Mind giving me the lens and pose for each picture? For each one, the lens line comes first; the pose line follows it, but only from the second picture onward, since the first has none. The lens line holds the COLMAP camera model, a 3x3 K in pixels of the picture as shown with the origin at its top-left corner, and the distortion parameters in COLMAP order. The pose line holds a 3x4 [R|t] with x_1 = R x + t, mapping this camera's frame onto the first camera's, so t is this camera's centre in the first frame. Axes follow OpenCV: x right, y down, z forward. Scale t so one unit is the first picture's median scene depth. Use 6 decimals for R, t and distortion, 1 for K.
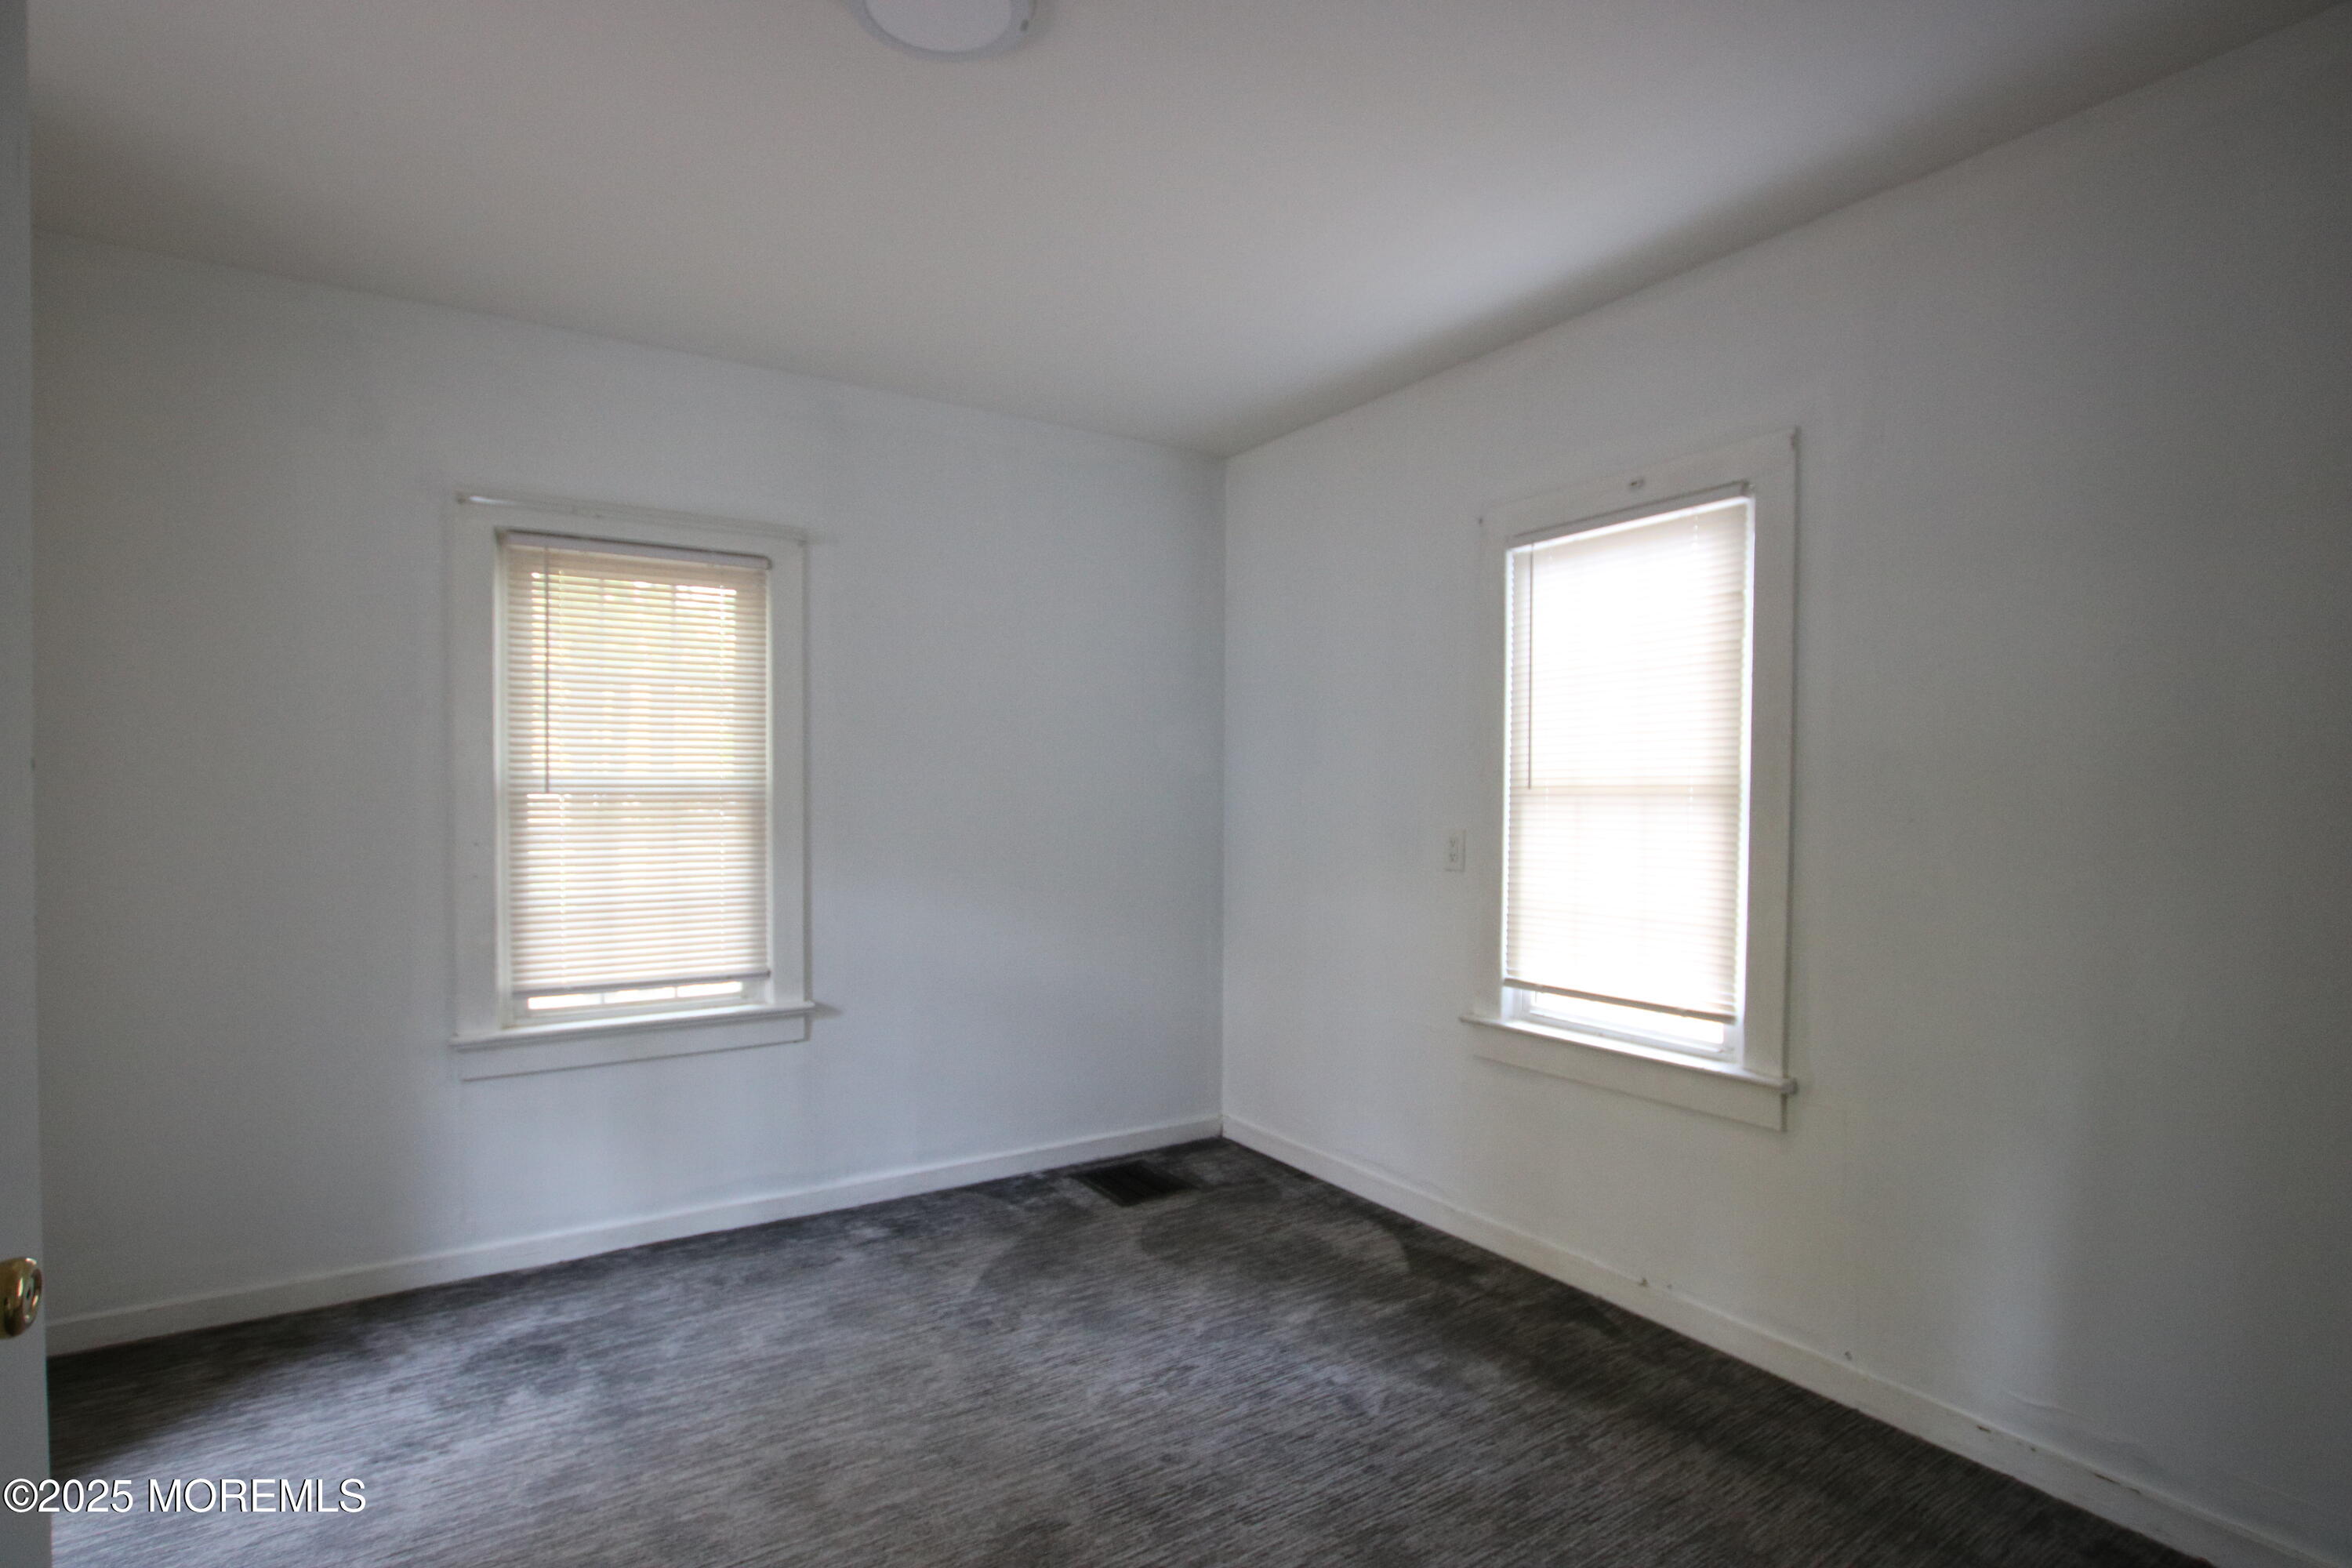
lens RADIAL K [[1126.4, 0, 1172.2], [0, 1126.4, 802.0], [0, 0, 1]] dist [-0.037354, 0.005823]
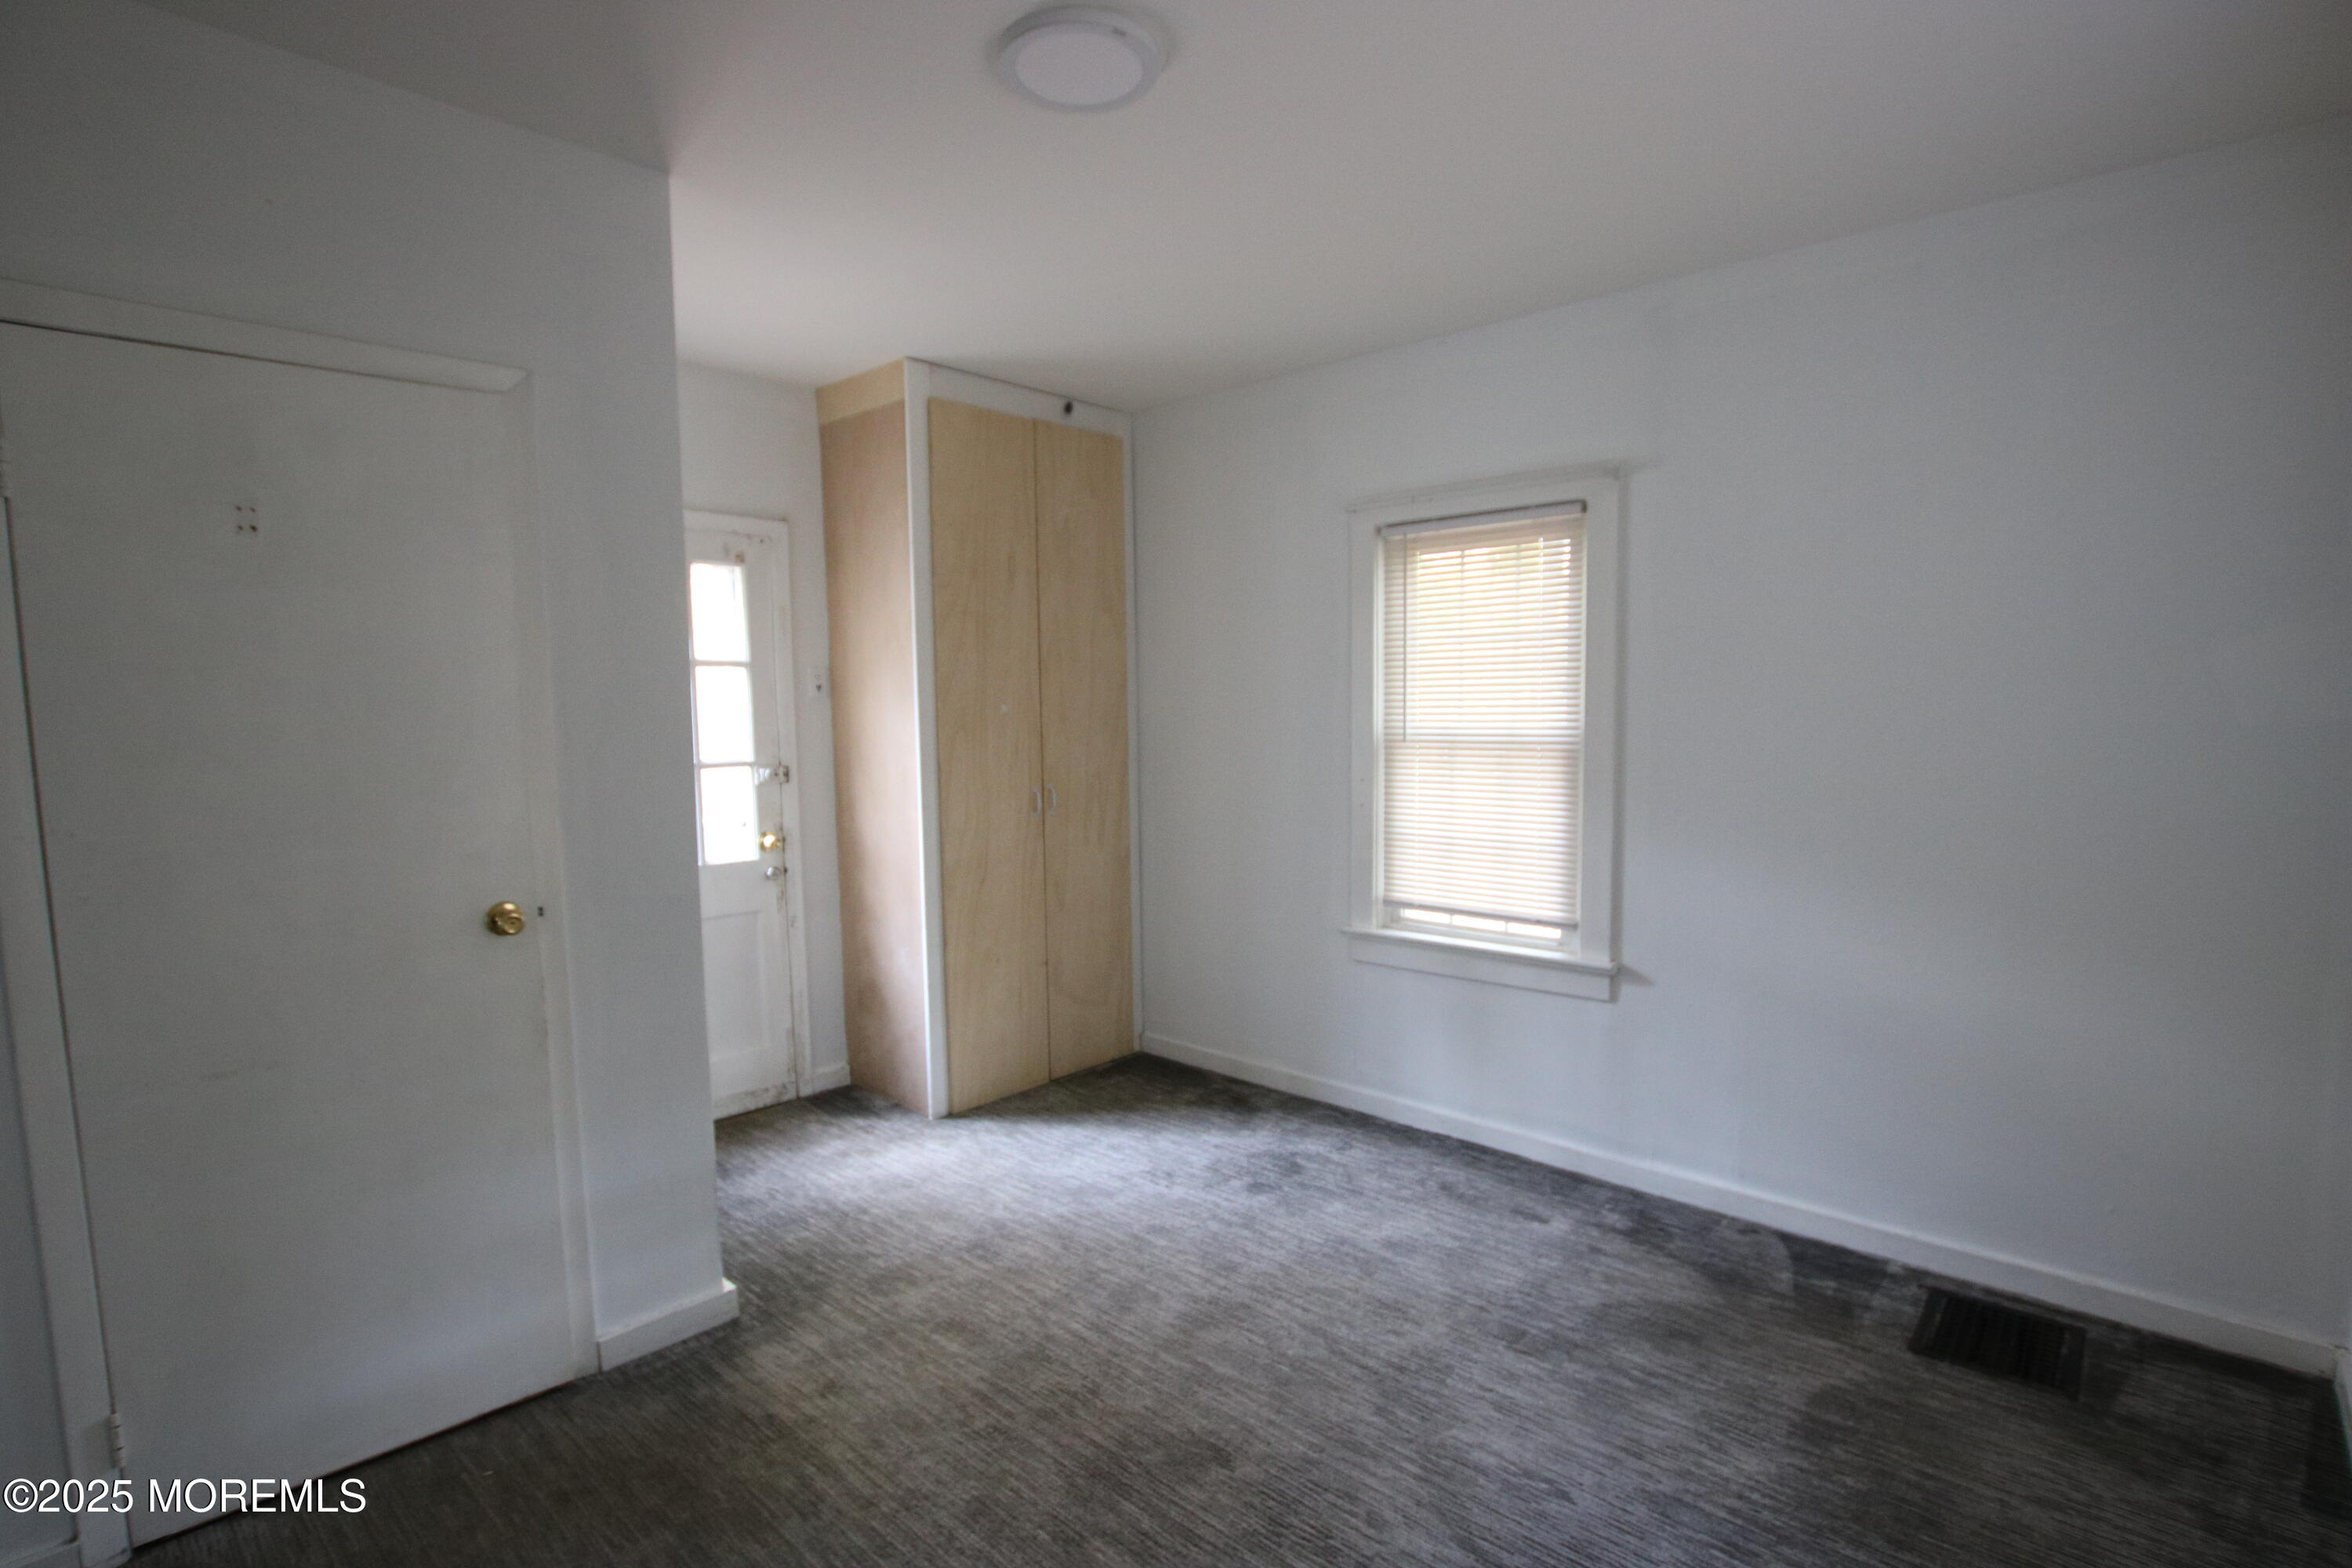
lens RADIAL K [[1126.4, 0, 1172.2], [0, 1126.4, 802.0], [0, 0, 1]] dist [-0.037354, 0.005823]
pose [[0.242127, 0.075683, -0.967288, 0.545173], [-0.002046, 0.996991, 0.077495, -0.035123], [0.970242, -0.016785, 0.241553, 0.448287]]
